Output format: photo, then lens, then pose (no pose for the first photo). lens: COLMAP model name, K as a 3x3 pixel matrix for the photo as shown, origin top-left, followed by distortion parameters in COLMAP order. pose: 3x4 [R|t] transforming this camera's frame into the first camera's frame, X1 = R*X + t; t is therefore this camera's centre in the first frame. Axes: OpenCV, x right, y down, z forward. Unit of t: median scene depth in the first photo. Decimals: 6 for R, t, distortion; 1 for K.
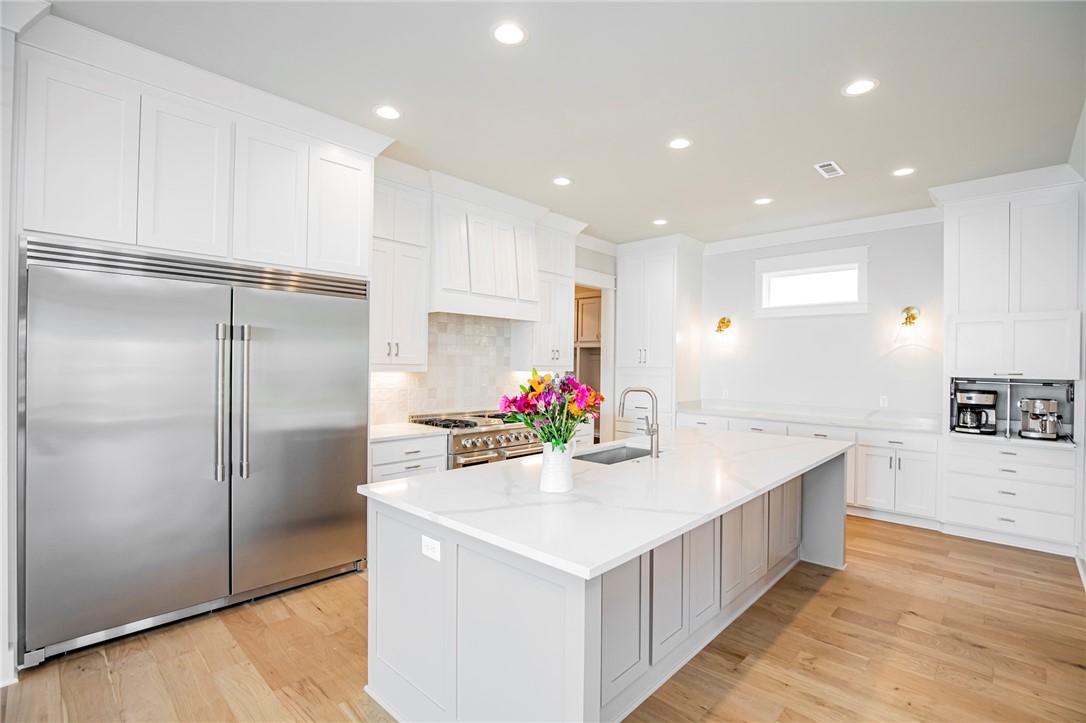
lens RADIAL K [[501.8, 0, 548.0], [0, 501.8, 363.8], [0, 0, 1]] dist [-0.023223, 0.000859]
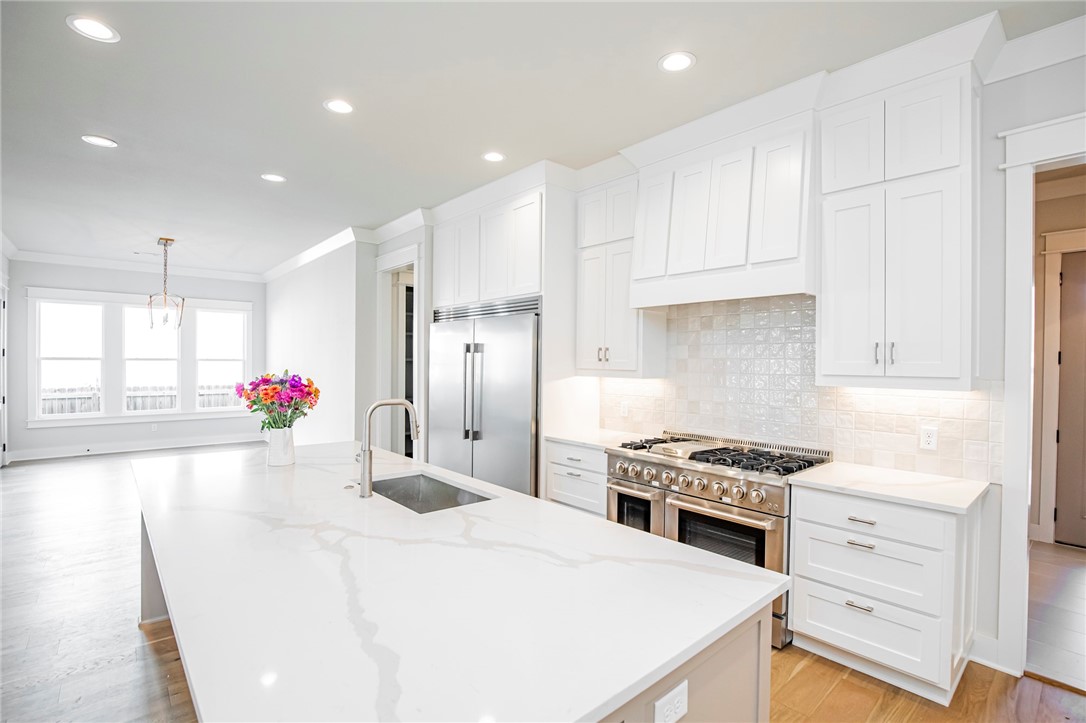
lens RADIAL K [[511.6, 0, 543.0], [0, 511.6, 361.5], [0, 0, 1]] dist [-0.000182, 0.000175]
pose [[-0.096511, -0.008570, -0.995295, 0.624817], [-0.006207, 0.999949, -0.008008, -0.005857], [0.995313, 0.005405, -0.096559, 0.881183]]
